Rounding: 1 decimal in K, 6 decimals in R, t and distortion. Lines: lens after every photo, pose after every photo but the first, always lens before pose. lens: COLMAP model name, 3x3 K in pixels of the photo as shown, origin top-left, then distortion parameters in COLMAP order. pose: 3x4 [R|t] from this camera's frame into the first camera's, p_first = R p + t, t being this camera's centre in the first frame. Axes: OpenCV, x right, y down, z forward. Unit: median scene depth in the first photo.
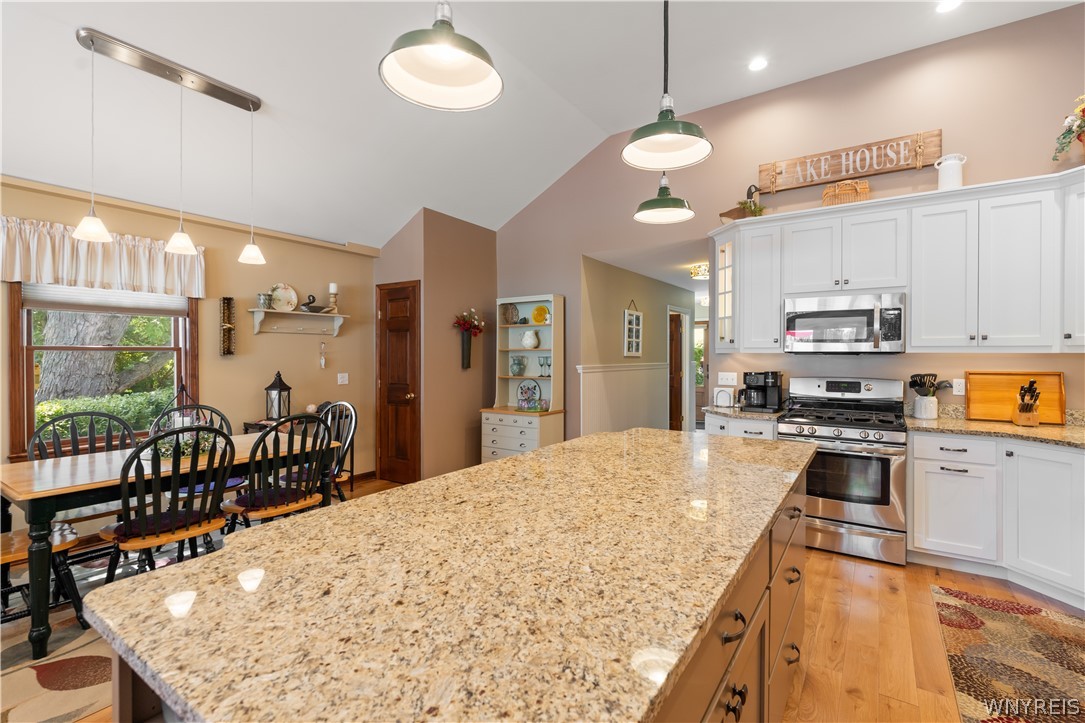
lens RADIAL K [[489.9, 0, 544.6], [0, 489.9, 359.0], [0, 0, 1]] dist [-0.005791, 0.000349]
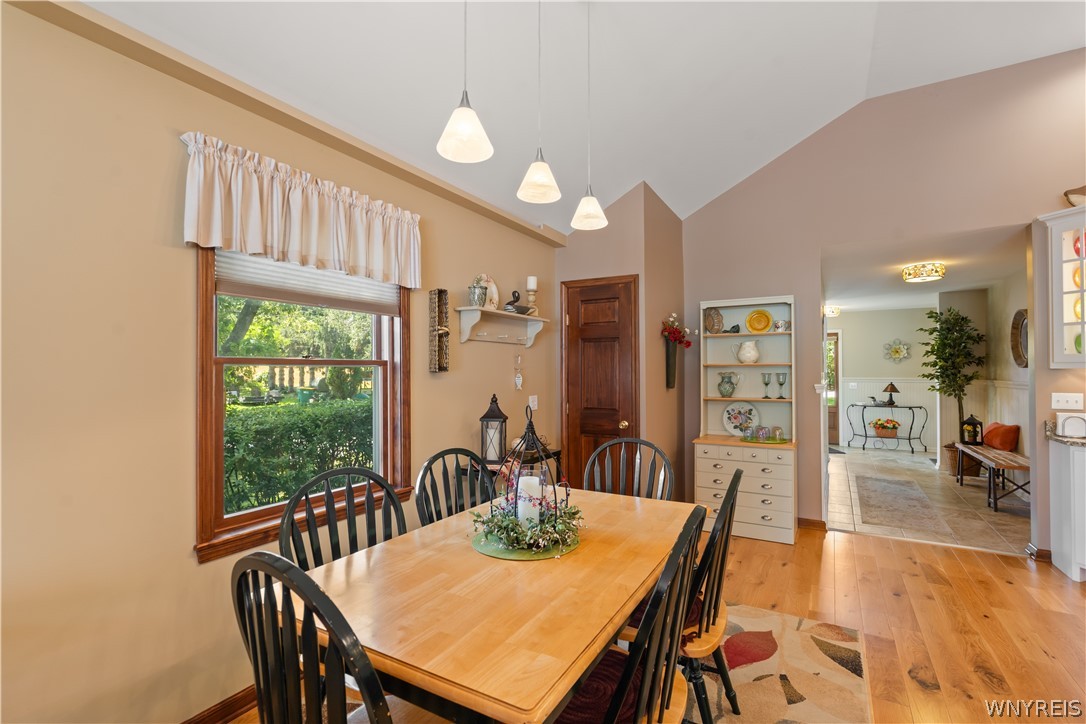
lens RADIAL K [[490.3, 0, 543.8], [0, 490.3, 366.3], [0, 0, 1]] dist [-0.005791, 0.000349]
pose [[0.997550, -0.000815, 0.069946, -0.561654], [0.002144, 0.999818, -0.018939, -0.002325], [-0.069918, 0.019042, 0.997371, 0.296327]]
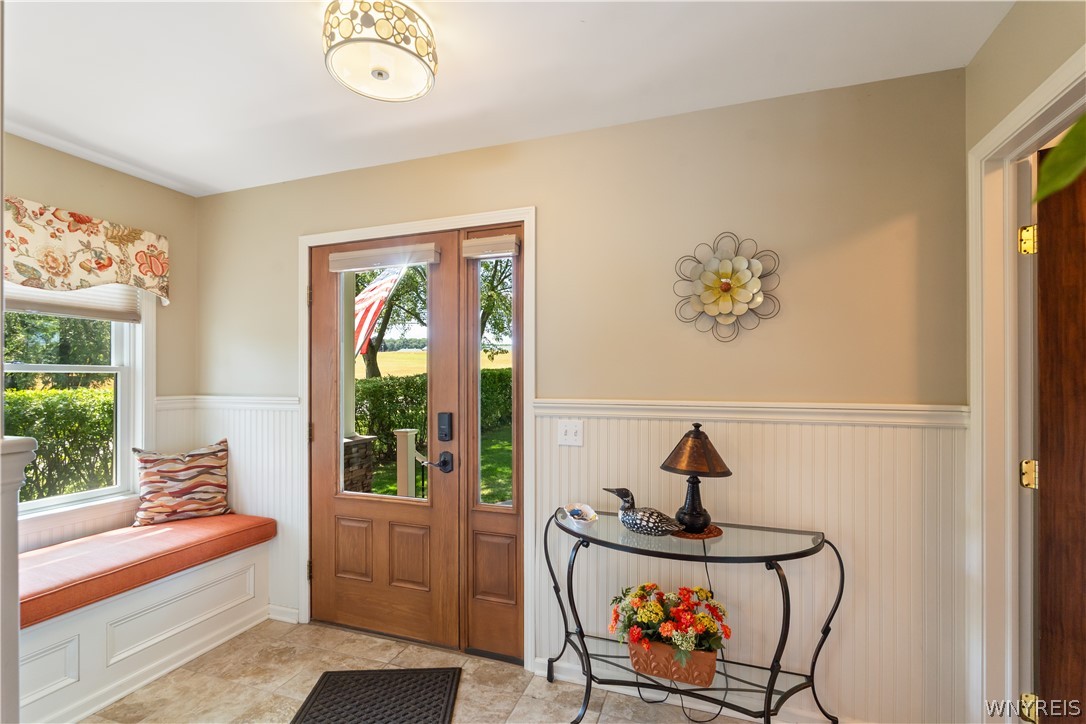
lens RADIAL K [[490.3, 0, 548.8], [0, 490.3, 375.4], [0, 0, 1]] dist [-0.005791, 0.000349]
pose [[0.965400, 0.002538, 0.260762, 0.790724], [0.001000, 0.999909, -0.013434, -0.009594], [-0.260772, 0.013230, 0.965310, 1.847110]]
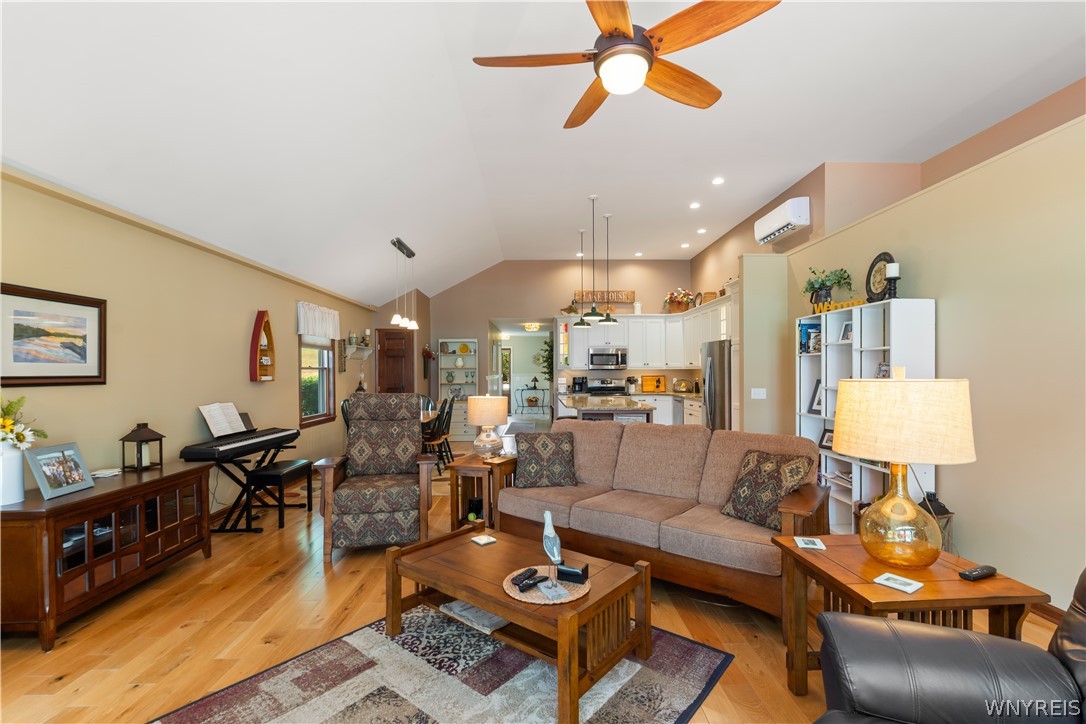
lens RADIAL K [[490.3, 0, 542.7], [0, 490.3, 365.4], [0, 0, 1]] dist [-0.005791, 0.000349]
pose [[0.815626, 0.000404, 0.578579, -1.106142], [0.010817, 0.999814, -0.015948, 0.004917], [-0.578478, 0.019266, 0.815470, -0.880967]]
